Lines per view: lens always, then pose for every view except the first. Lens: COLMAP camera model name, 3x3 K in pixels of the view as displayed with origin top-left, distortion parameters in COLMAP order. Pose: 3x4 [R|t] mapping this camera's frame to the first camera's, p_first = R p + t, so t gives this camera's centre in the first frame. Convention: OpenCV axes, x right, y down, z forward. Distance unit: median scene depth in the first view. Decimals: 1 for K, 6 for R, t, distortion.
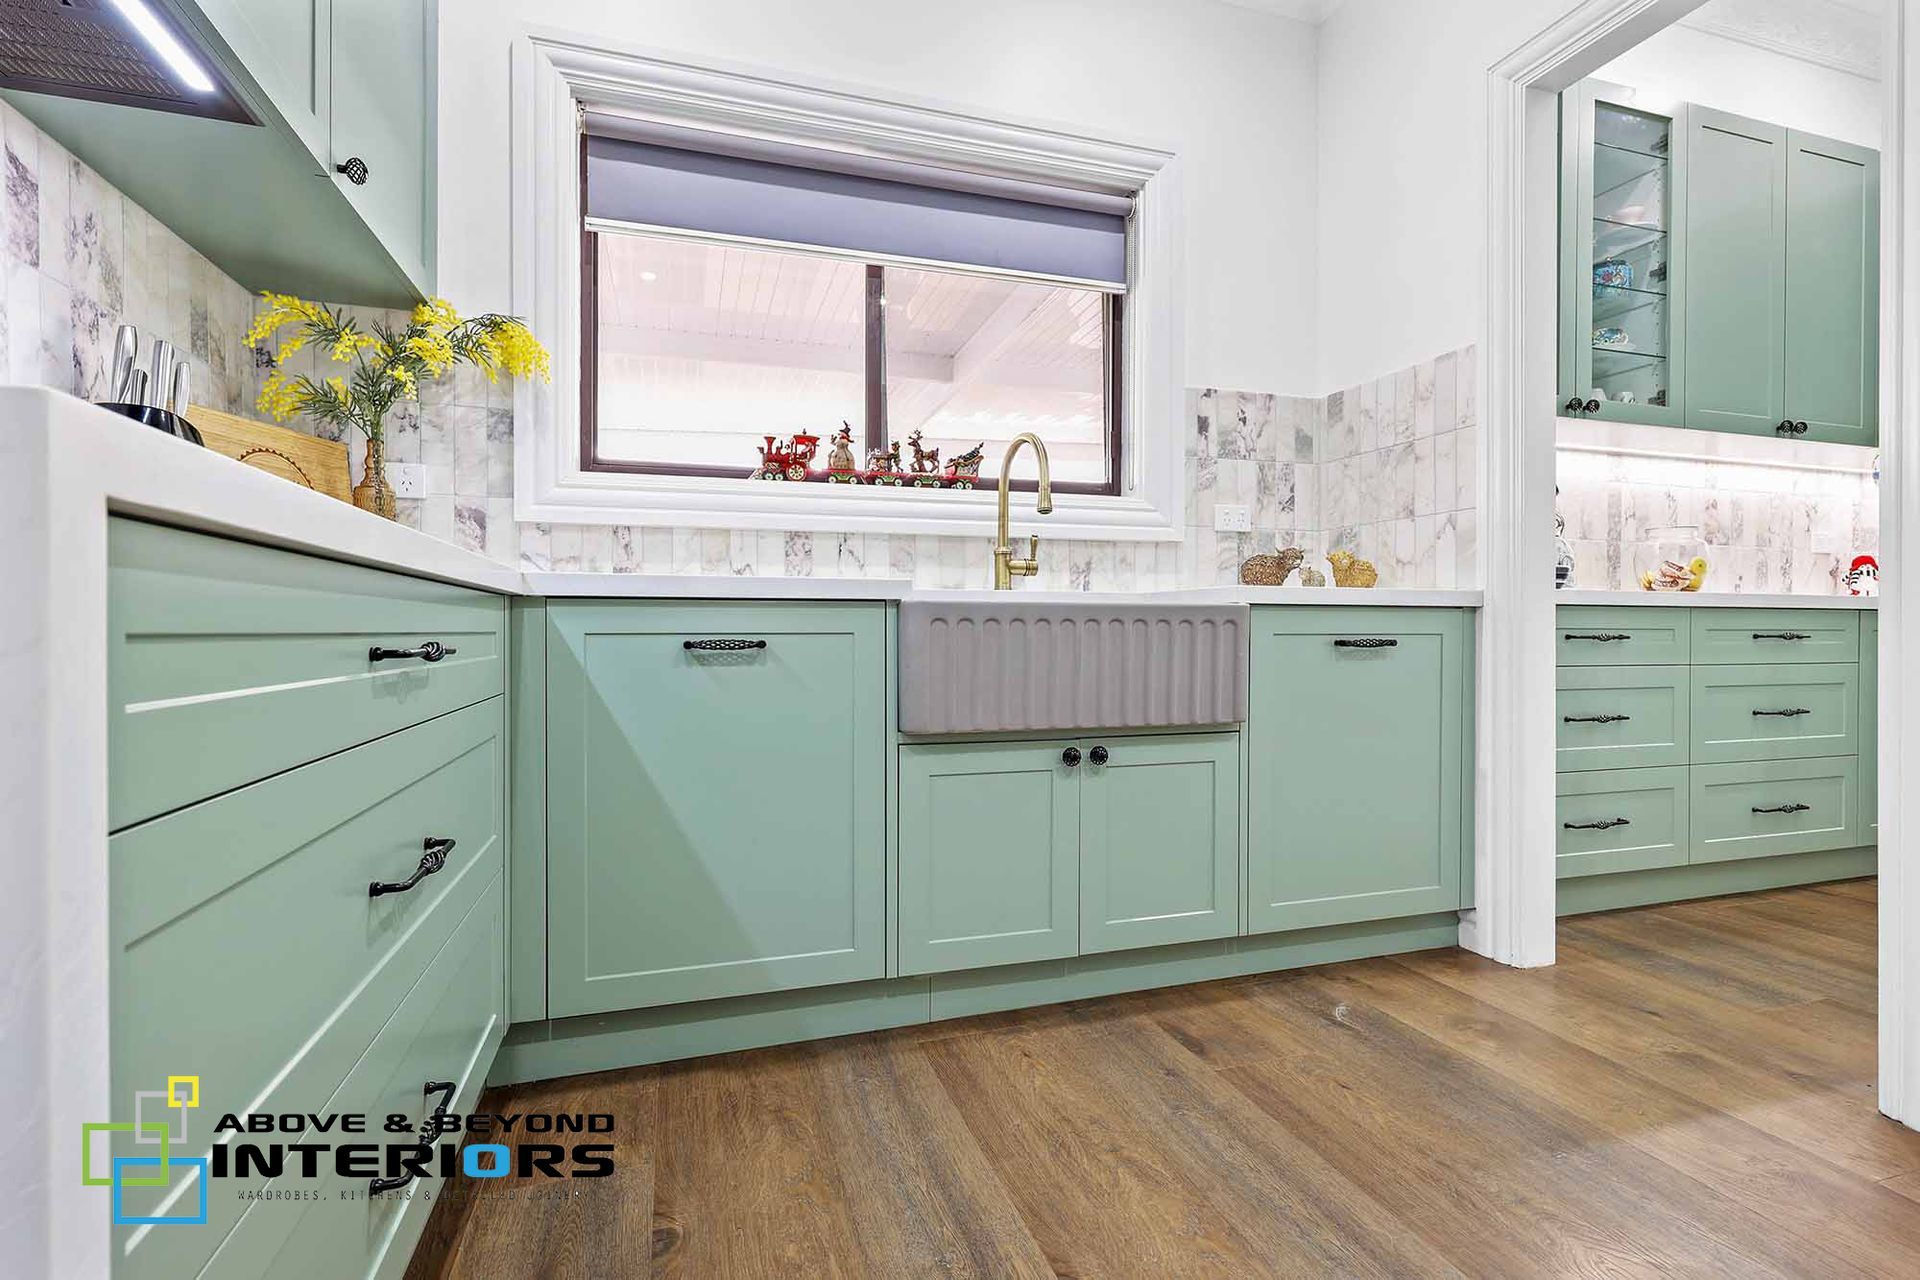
lens RADIAL K [[899.3, 0, 963.7], [0, 899.3, 637.9], [0, 0, 1]] dist [0.000032, -0.000722]
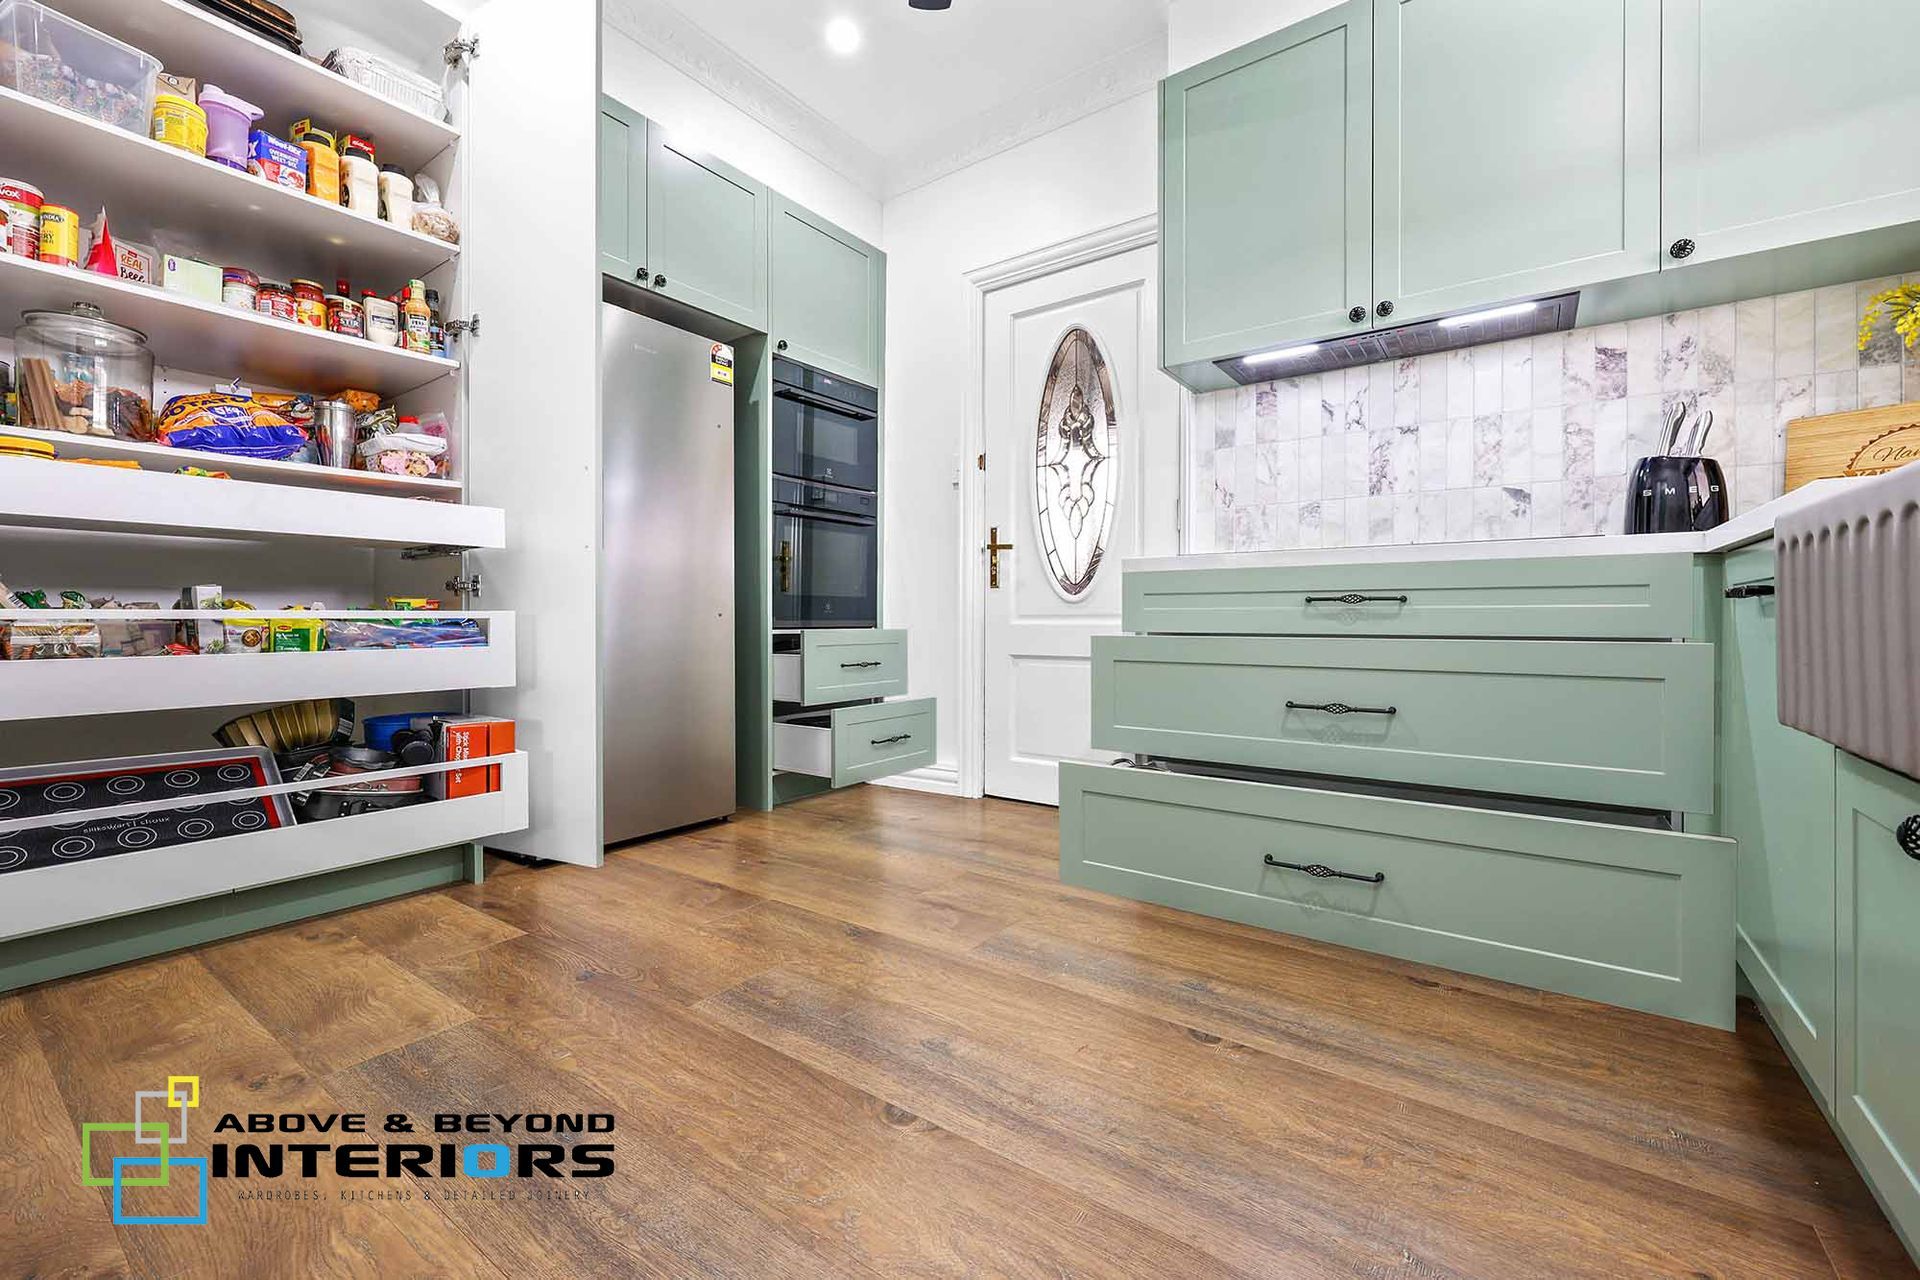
lens RADIAL K [[775.8, 0, 964.6], [0, 775.8, 620.8], [0, 0, 1]] dist [-0.000789, -0.000064]
pose [[-0.800840, 0.000734, -0.598878, 0.602897], [-0.005804, 0.999943, 0.008986, 0.024696], [0.598851, 0.010672, -0.800790, 0.878191]]
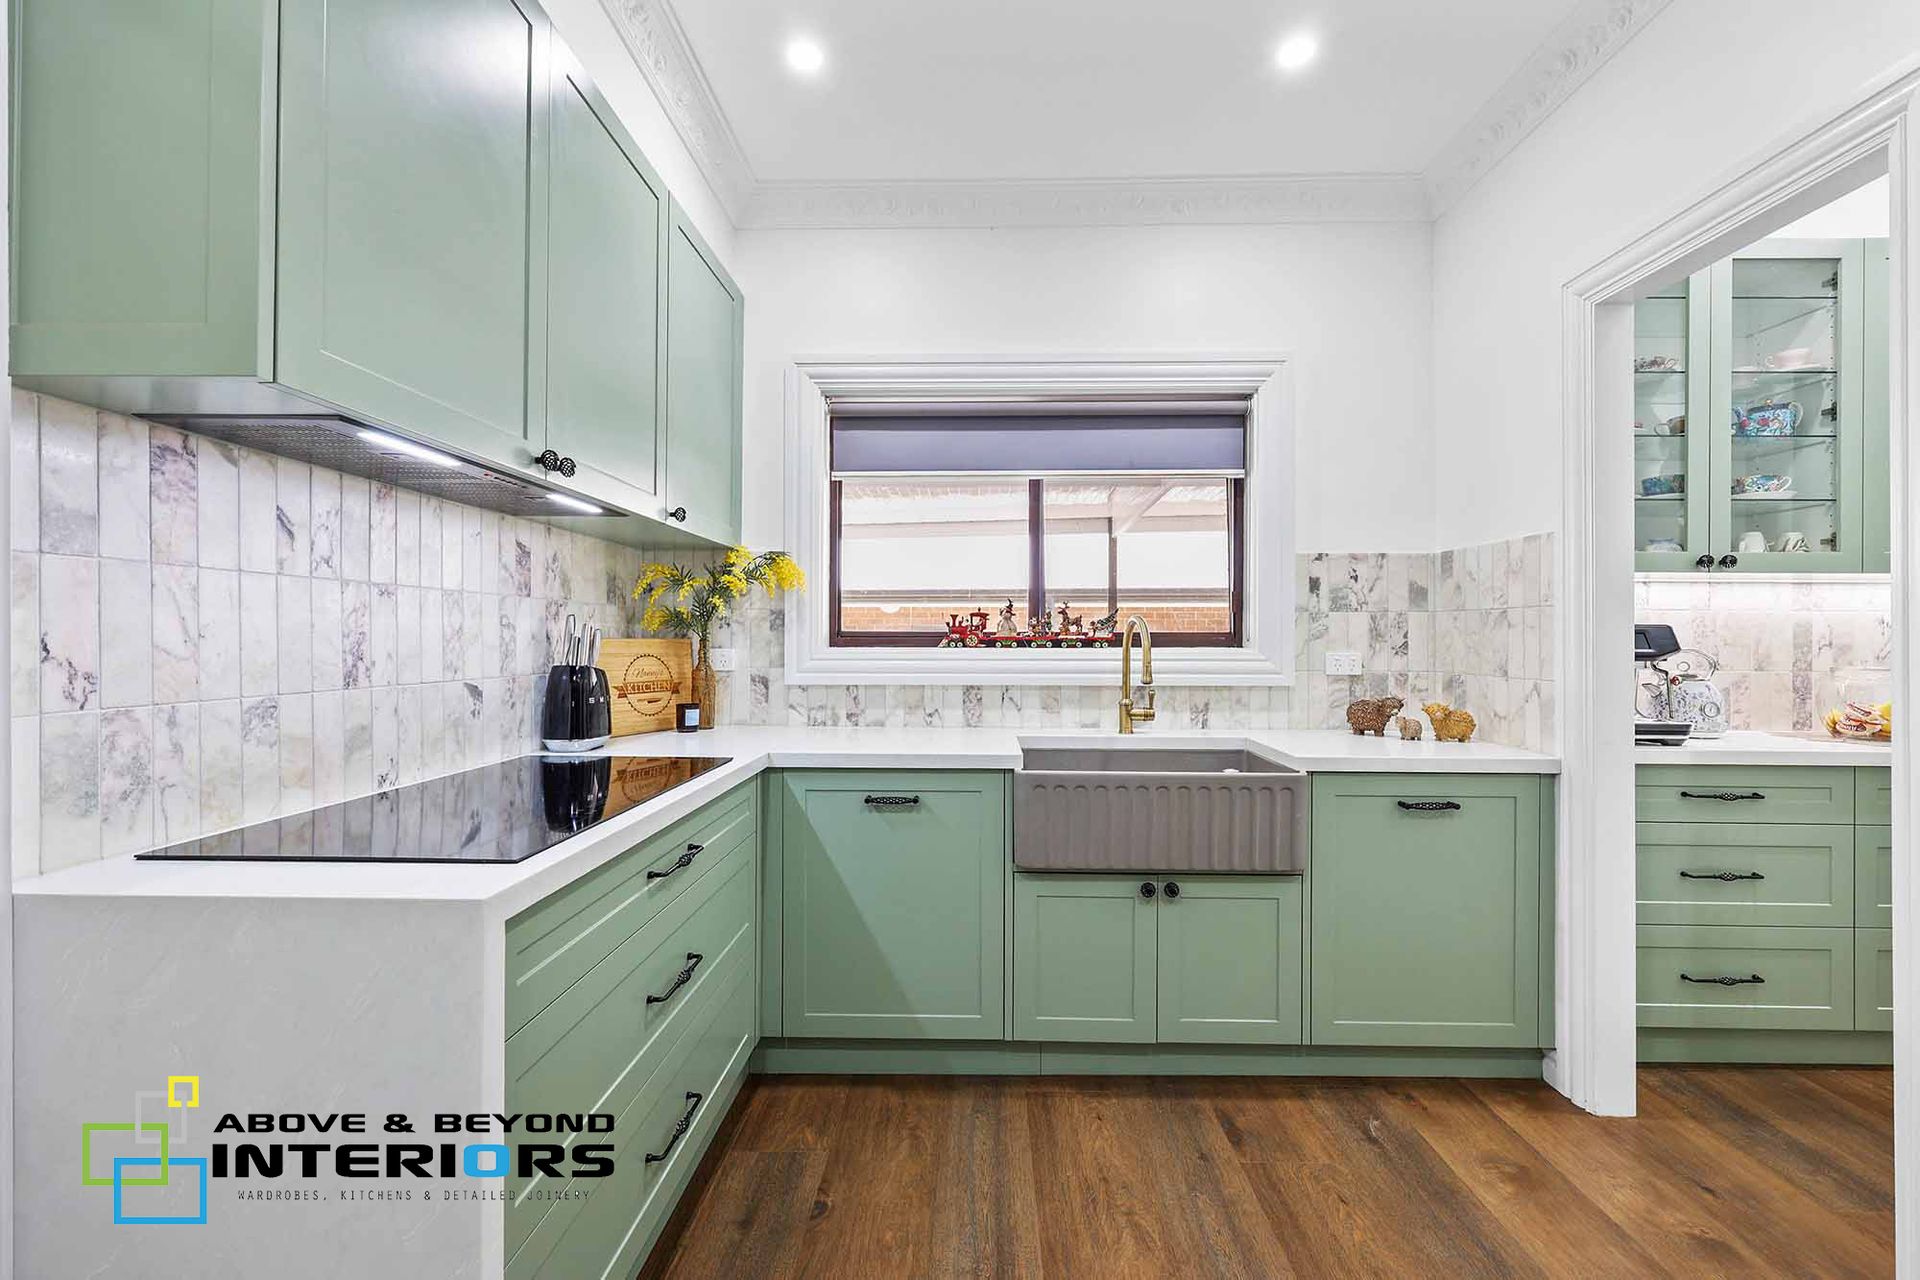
lens RADIAL K [[786.0, 0, 964.2], [0, 786.0, 637.2], [0, 0, 1]] dist [-0.001644, 0.000146]
pose [[0.946091, 0.002461, -0.323892, 0.202889], [-0.006074, 0.999930, -0.010145, -0.189781], [0.323844, 0.011566, 0.946040, -0.143646]]
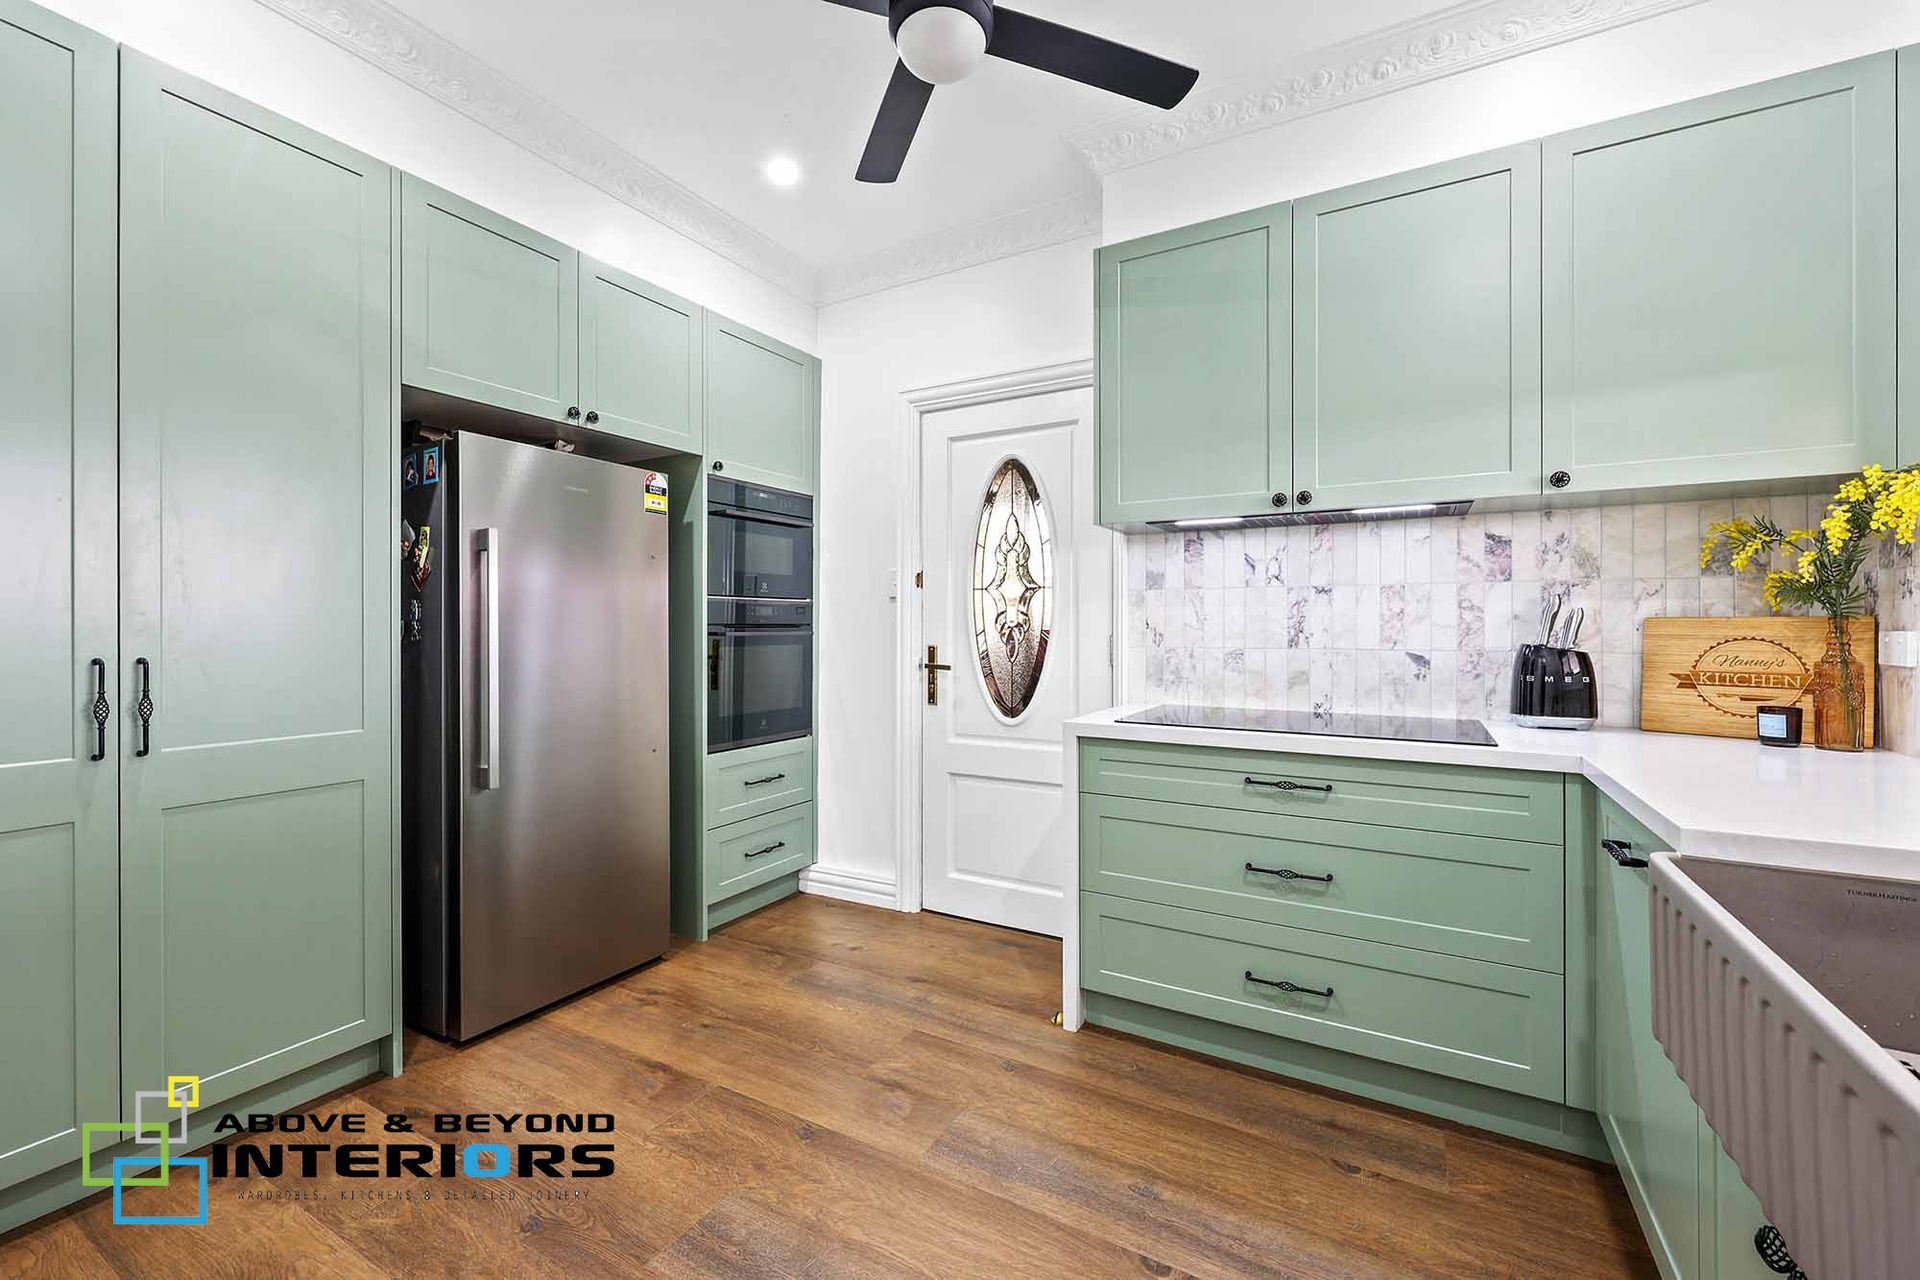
lens RADIAL K [[773.4, 0, 965.2], [0, 773.4, 625.5], [0, 0, 1]] dist [-0.000195, -0.000337]
pose [[-0.732652, -0.001516, -0.680602, 0.642065], [-0.005471, 0.999978, 0.003663, -0.185101], [0.680581, 0.006407, -0.732644, 0.865090]]
